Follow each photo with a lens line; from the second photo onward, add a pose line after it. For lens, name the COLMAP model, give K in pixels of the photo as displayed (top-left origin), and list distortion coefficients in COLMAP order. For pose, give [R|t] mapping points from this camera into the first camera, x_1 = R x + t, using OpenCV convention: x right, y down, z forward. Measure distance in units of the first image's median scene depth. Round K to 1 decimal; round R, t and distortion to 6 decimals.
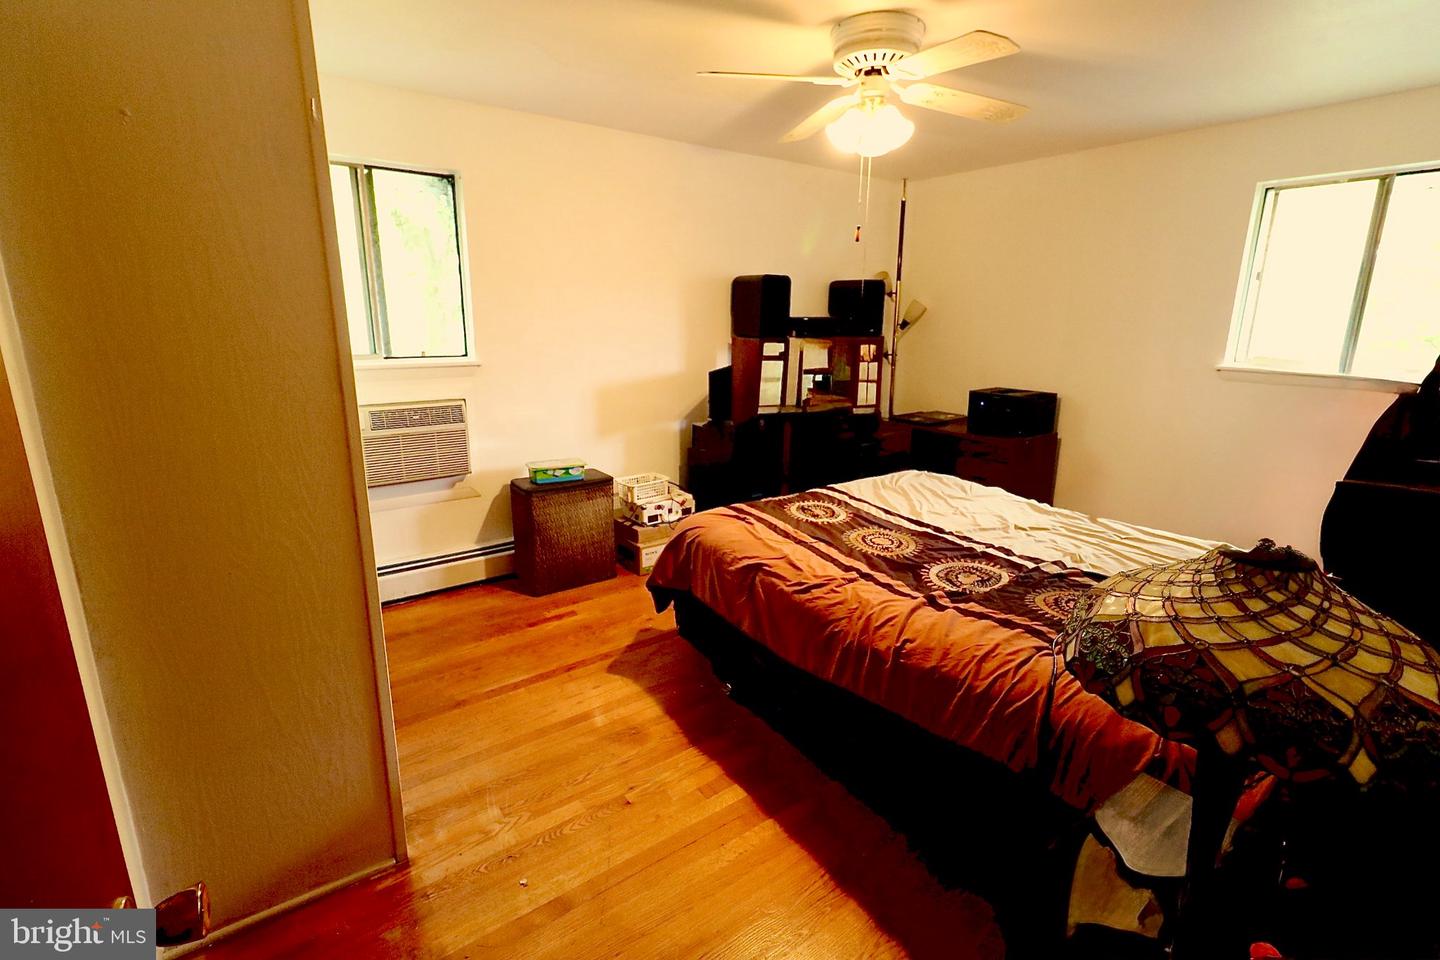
lens RADIAL K [[664.4, 0, 720.0], [0, 664.4, 480.0], [0, 0, 1]] dist [-0.000953, -0.000694]
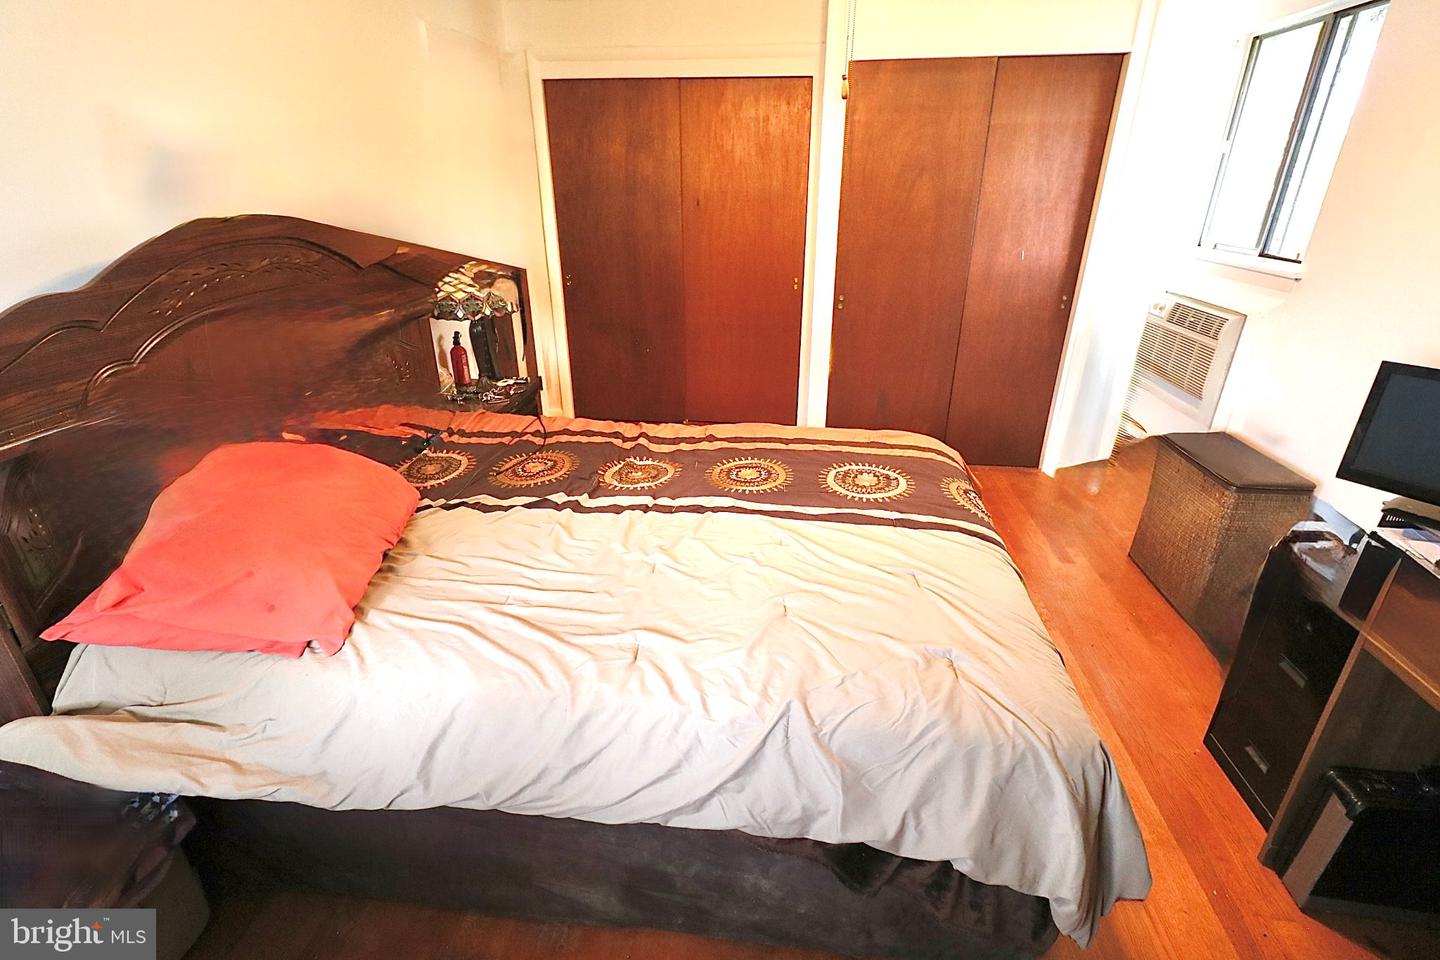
lens RADIAL K [[664.4, 0, 720.0], [0, 664.4, 480.0], [0, 0, 1]] dist [-0.000953, -0.000694]
pose [[0.675352, -0.308490, 0.669876, -0.398431], [0.190601, 0.950462, 0.245546, -0.138752], [-0.712440, -0.038151, 0.700695, 0.627661]]
